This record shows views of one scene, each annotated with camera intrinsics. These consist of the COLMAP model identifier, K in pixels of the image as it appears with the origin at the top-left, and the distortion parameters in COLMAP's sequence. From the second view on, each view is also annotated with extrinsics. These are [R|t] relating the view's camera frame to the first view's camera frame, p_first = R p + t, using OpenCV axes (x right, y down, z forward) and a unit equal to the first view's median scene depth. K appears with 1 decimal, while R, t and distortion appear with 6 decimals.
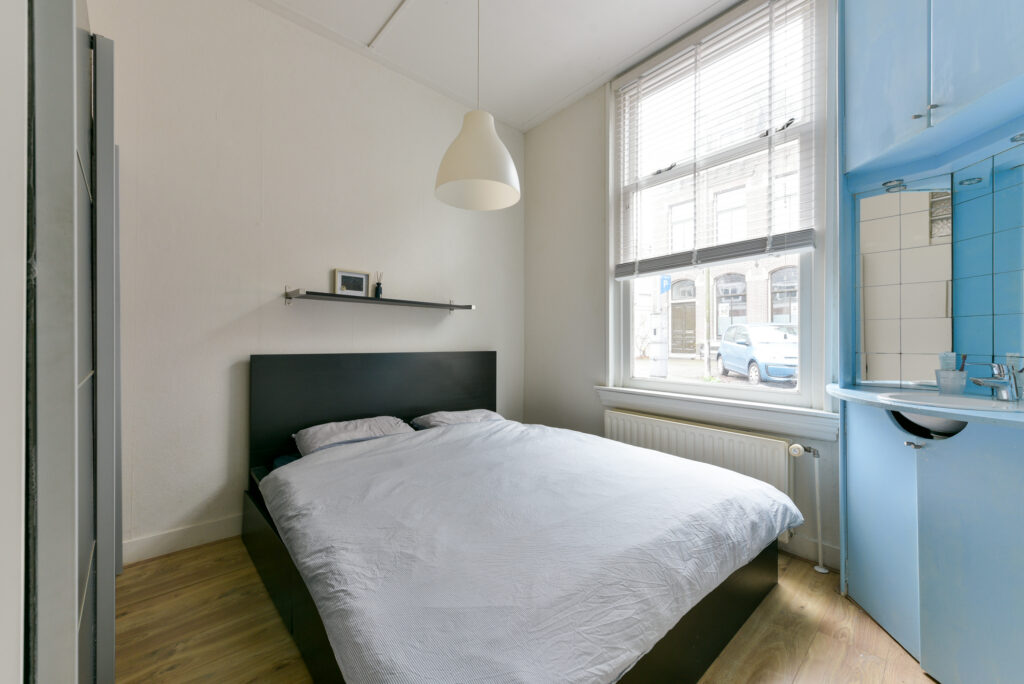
lens RADIAL K [[404.0, 0, 512.0], [0, 404.0, 342.0], [0, 0, 1]] dist [0.000919, -0.000098]
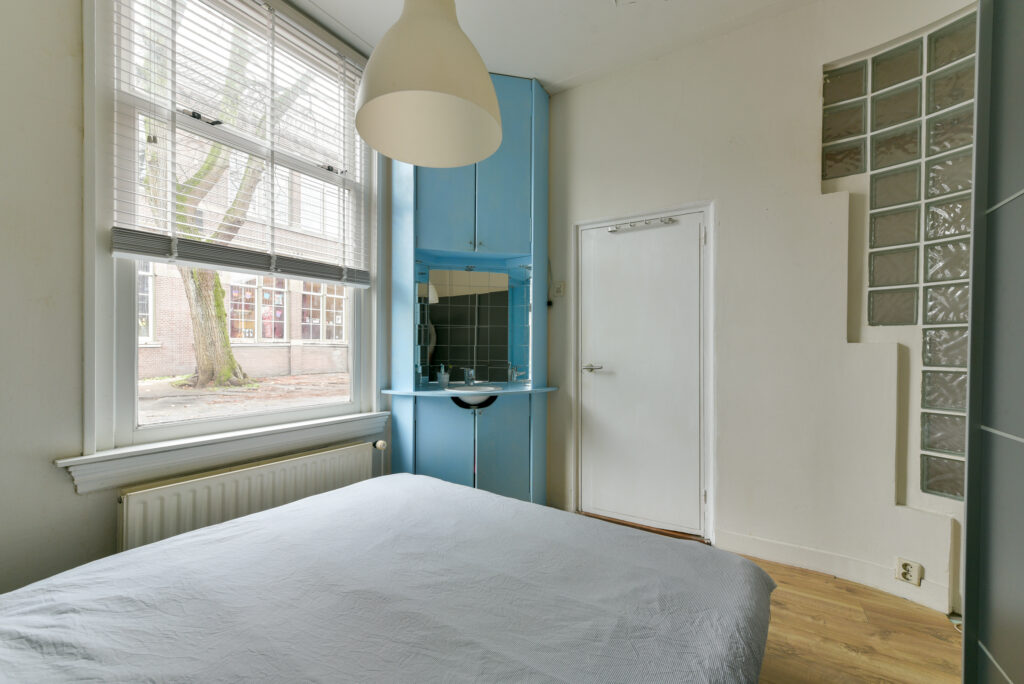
lens RADIAL K [[400.9, 0, 510.6], [0, 400.9, 356.4], [0, 0, 1]] dist [0.001743, 0.000074]
pose [[-0.281876, -0.020363, 0.959235, -0.561693], [0.000787, 0.999770, 0.021454, -0.036266], [-0.959450, 0.006802, -0.281795, 0.860882]]
